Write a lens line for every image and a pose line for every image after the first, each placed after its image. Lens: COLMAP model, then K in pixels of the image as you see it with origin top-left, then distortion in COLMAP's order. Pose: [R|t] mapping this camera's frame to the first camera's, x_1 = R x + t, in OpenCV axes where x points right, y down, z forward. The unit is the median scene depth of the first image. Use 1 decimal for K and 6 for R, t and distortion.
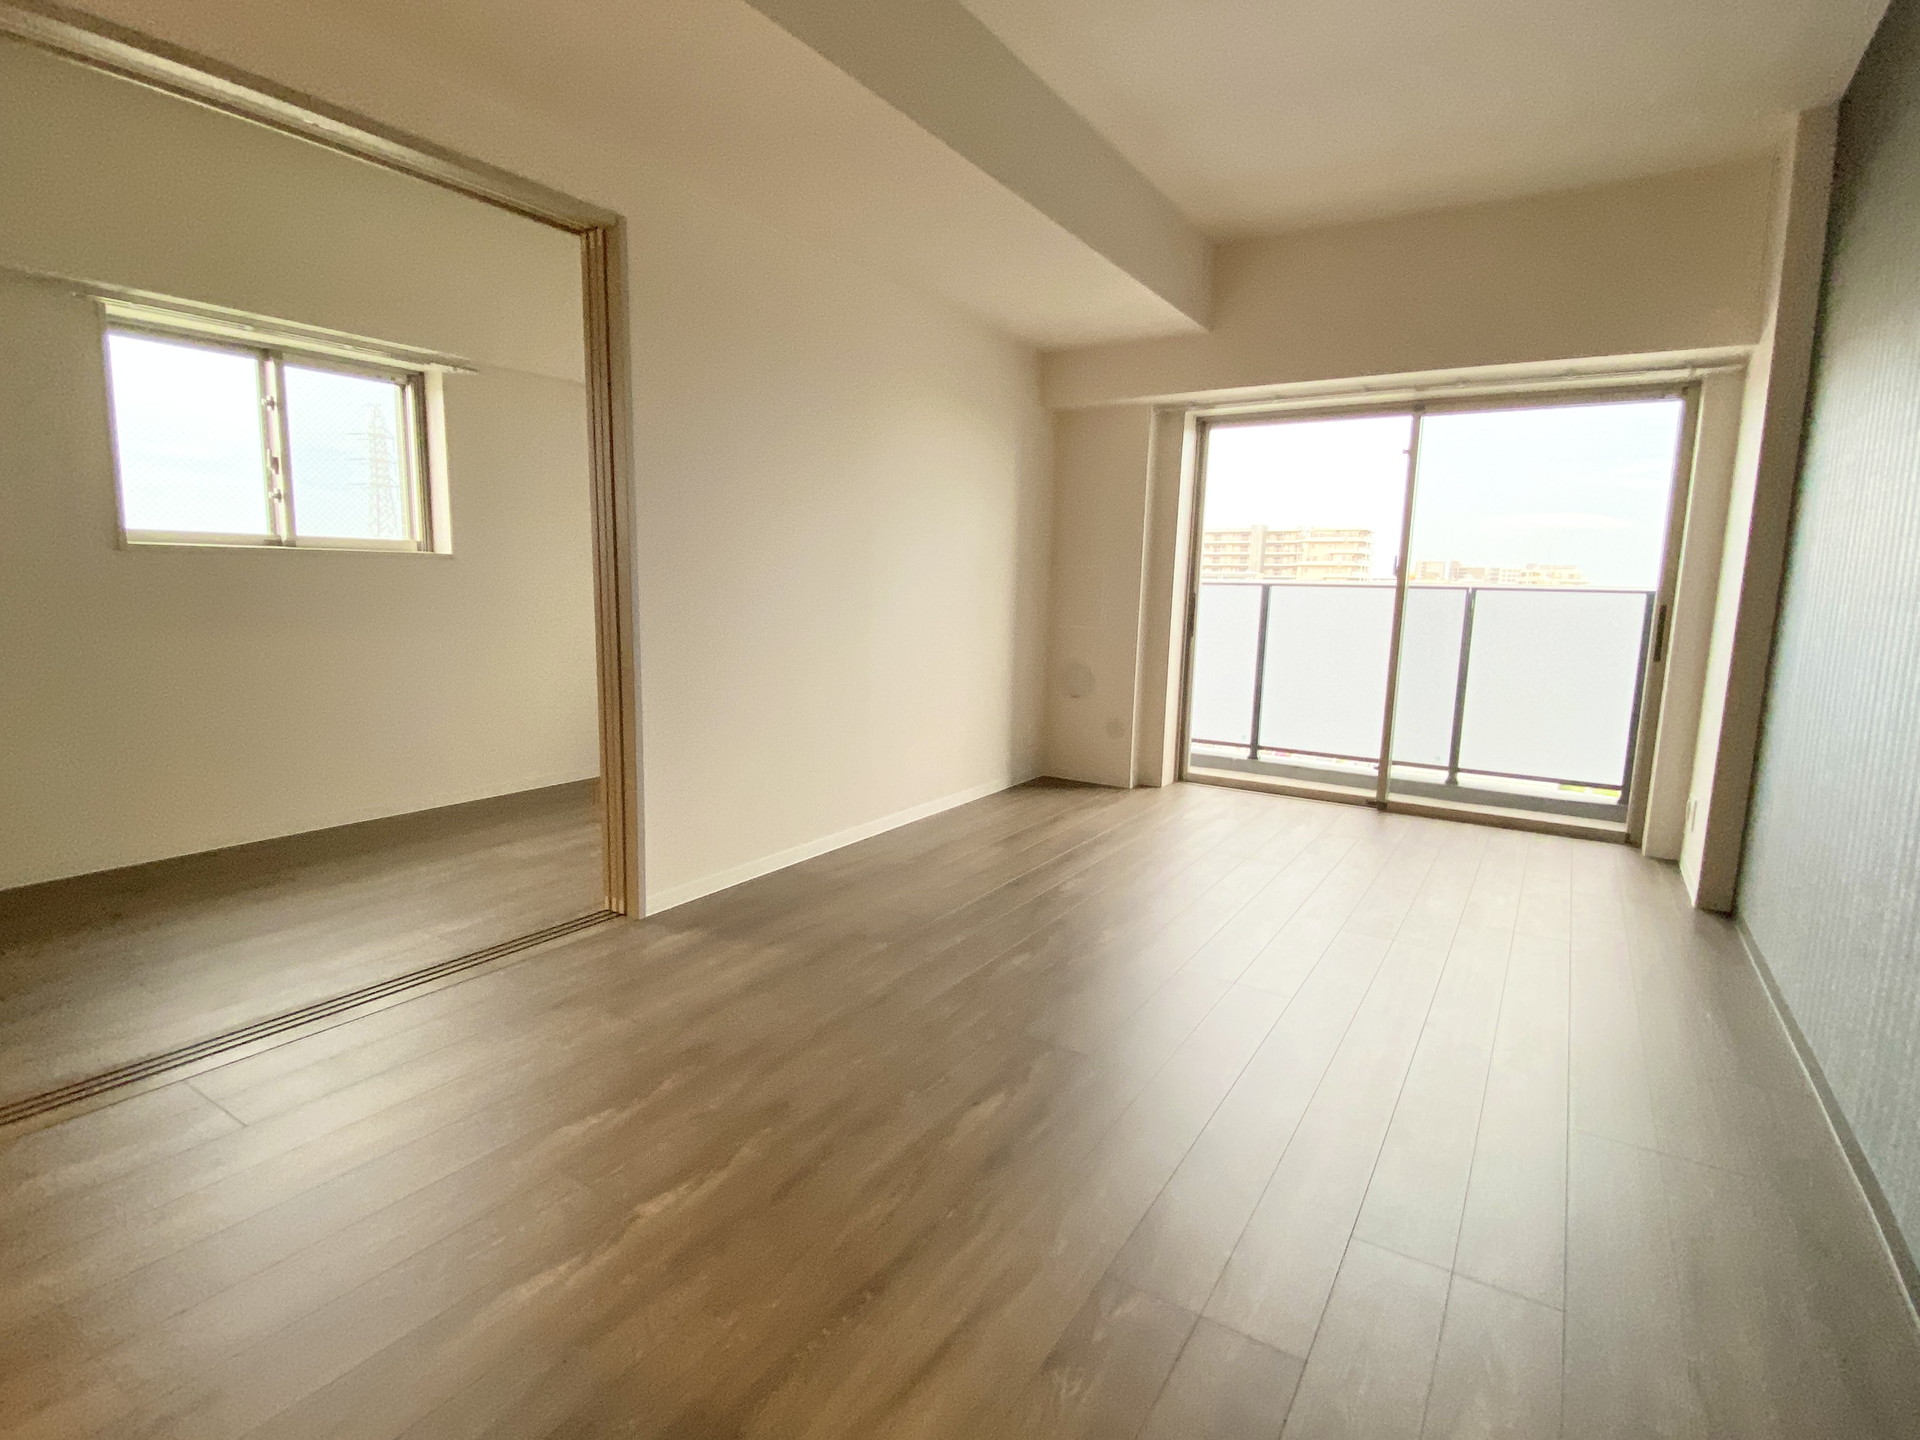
lens RADIAL K [[949.7, 0, 946.5], [0, 949.7, 724.0], [0, 0, 1]] dist [-0.006934, -0.002597]
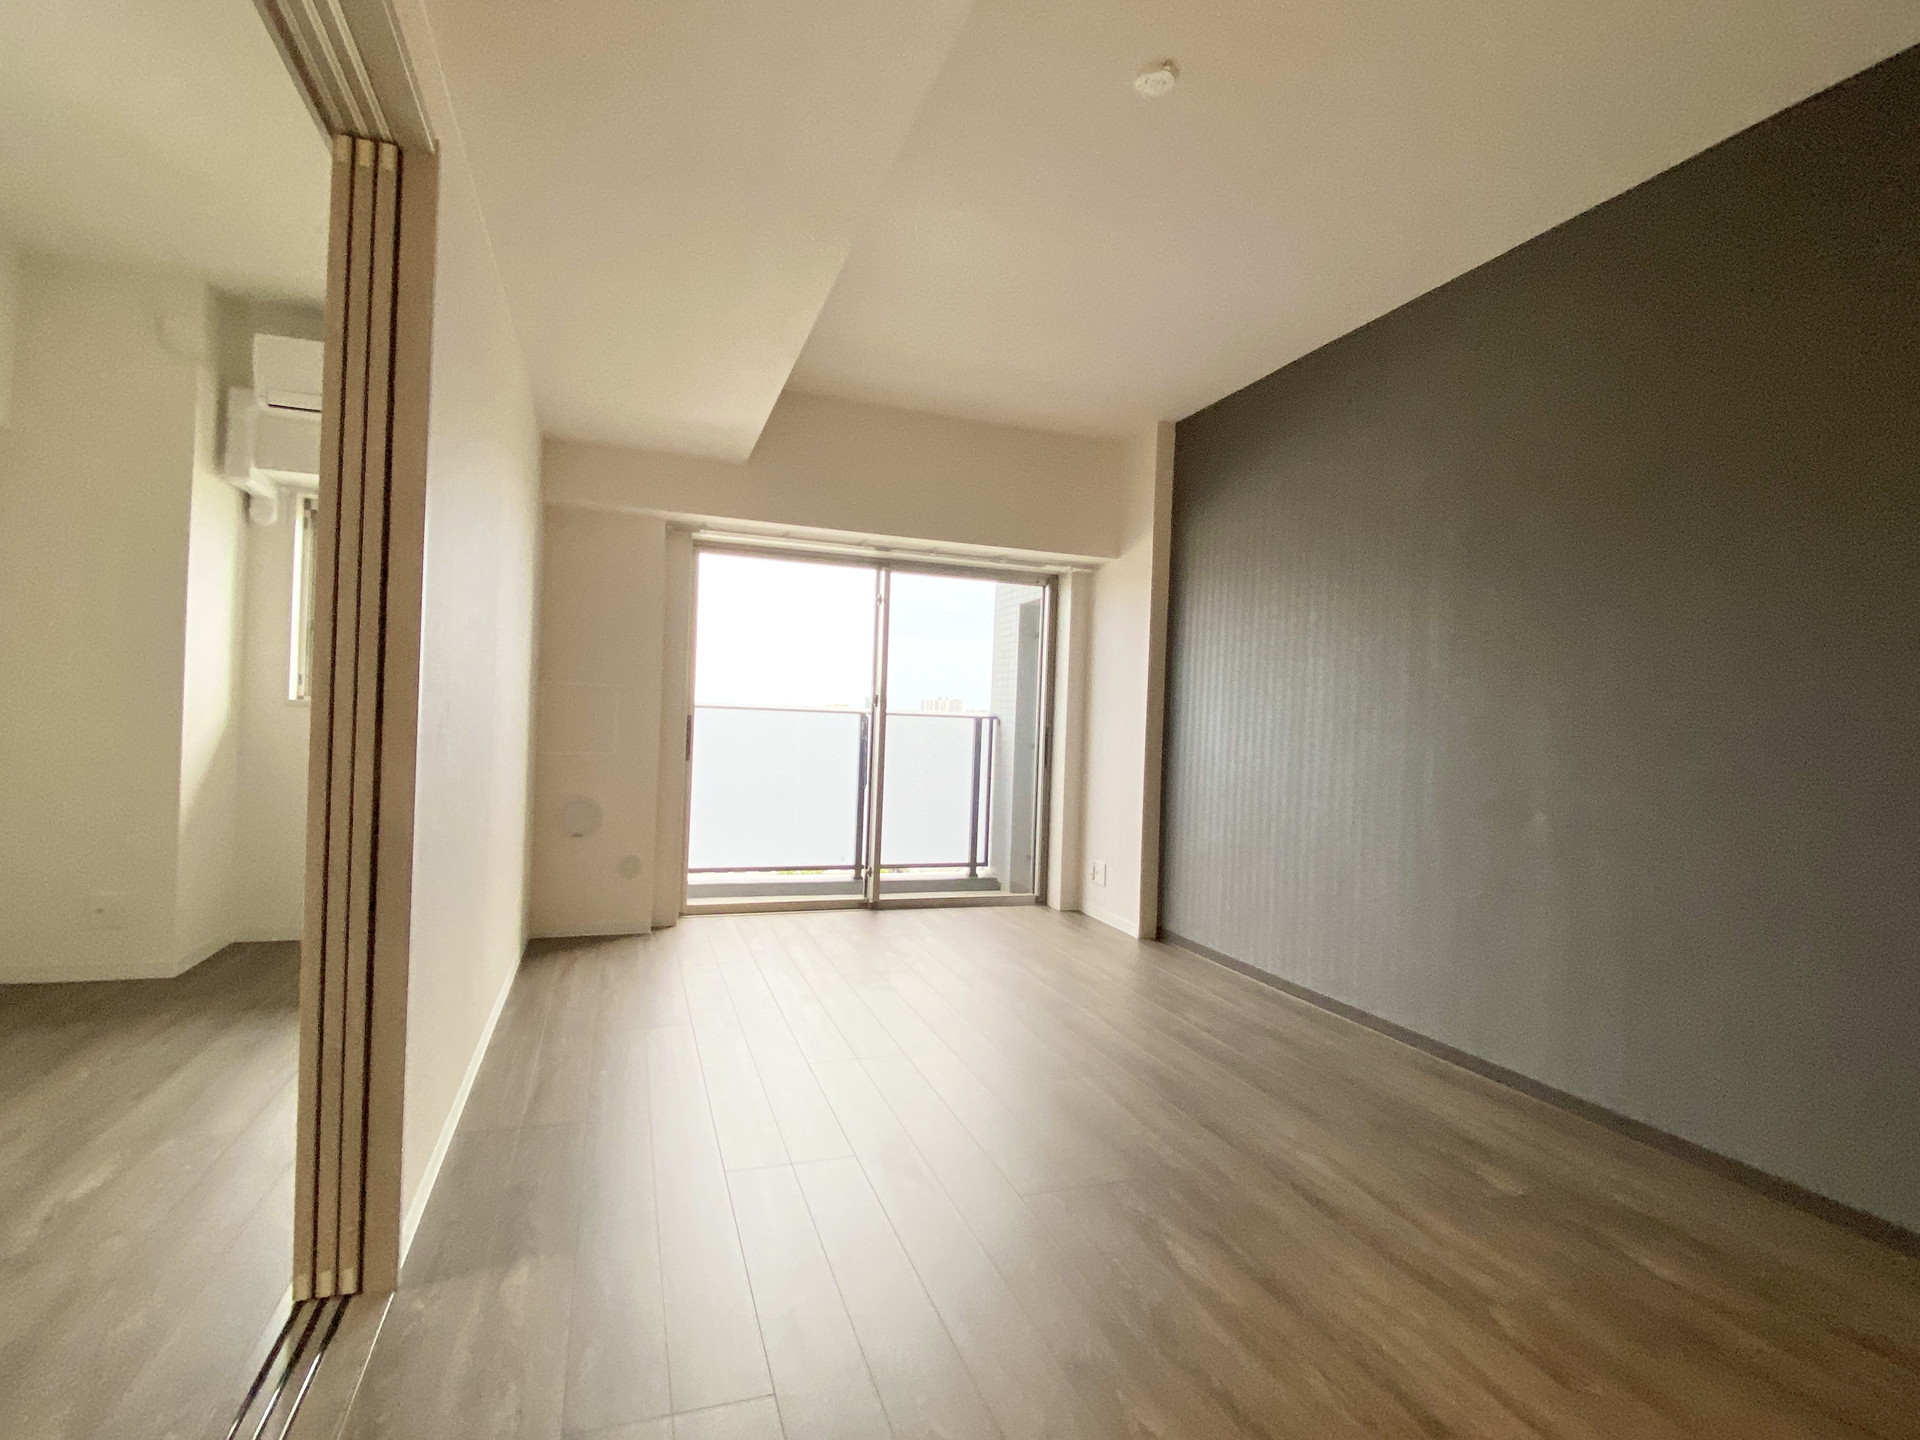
lens RADIAL K [[949.7, 0, 949.5], [0, 949.7, 719.3], [0, 0, 1]] dist [-0.006934, -0.002597]
pose [[0.600820, 0.005541, 0.799365, -0.407235], [0.087636, 0.993492, -0.072756, -0.046162], [-0.794566, 0.113766, 0.596424, 0.244430]]
